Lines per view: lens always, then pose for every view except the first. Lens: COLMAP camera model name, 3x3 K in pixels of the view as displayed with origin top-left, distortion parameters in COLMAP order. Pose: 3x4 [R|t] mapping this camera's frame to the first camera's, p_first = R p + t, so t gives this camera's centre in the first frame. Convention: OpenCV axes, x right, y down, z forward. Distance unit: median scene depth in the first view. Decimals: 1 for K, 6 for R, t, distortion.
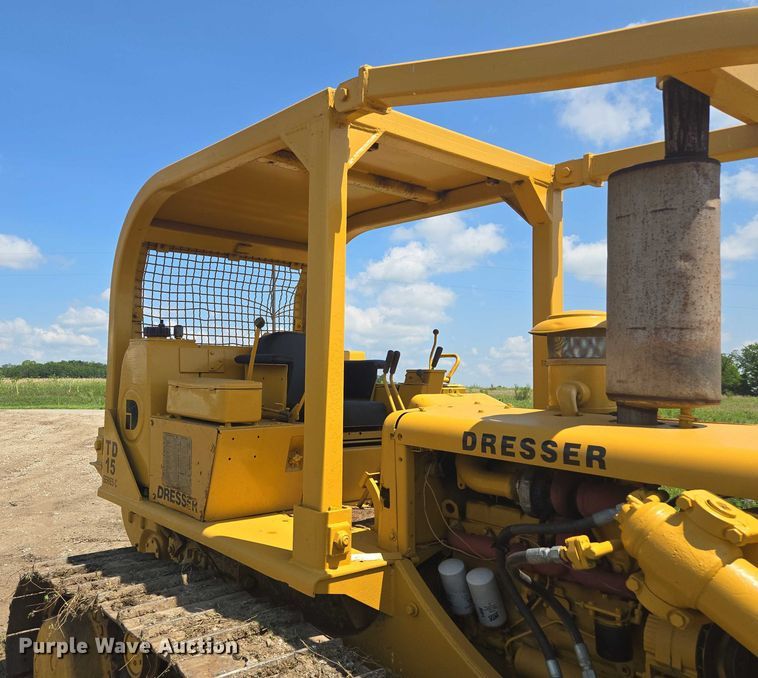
lens RADIAL K [[653.4, 0, 283.5], [0, 653.4, 324.5], [0, 0, 1]] dist [0.066140, -0.021216]
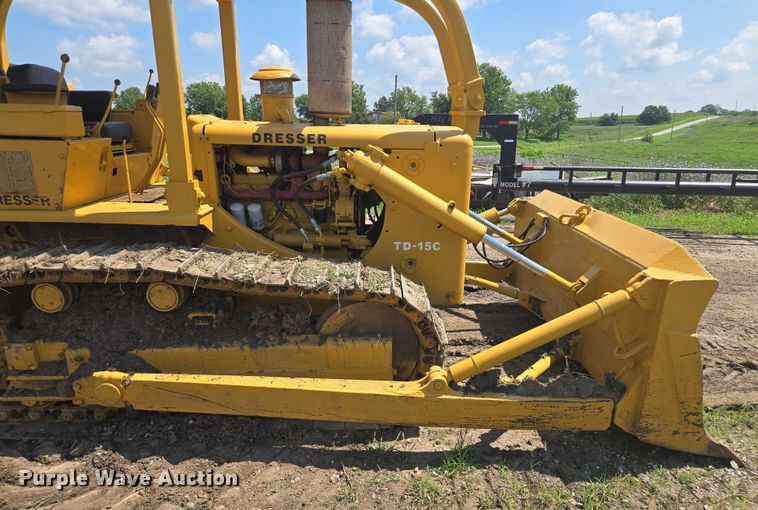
lens RADIAL K [[545.4, 0, 398.8], [0, 545.4, 298.6], [0, 0, 1]] dist [0.059245, -0.038893]
pose [[0.581853, -0.264682, 0.769019, -0.937046], [-0.060981, 0.928701, 0.365781, -0.005437], [-0.811004, -0.259727, 0.524227, -0.368176]]
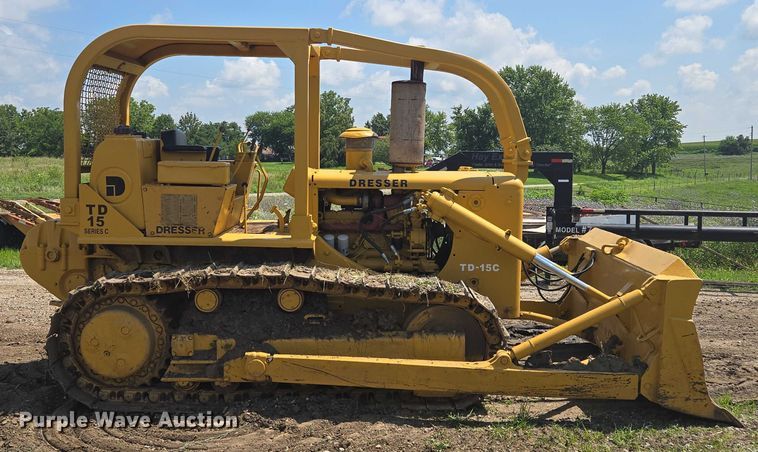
lens RADIAL K [[889.2, 0, 358.6], [0, 889.2, 221.7], [0, 0, 1]] dist [0.052270, 0.000000]
pose [[0.620624, -0.083049, 0.779698, -2.583798], [-0.051628, 0.987889, 0.146319, -0.192559], [-0.782407, -0.131064, 0.608820, -1.218830]]
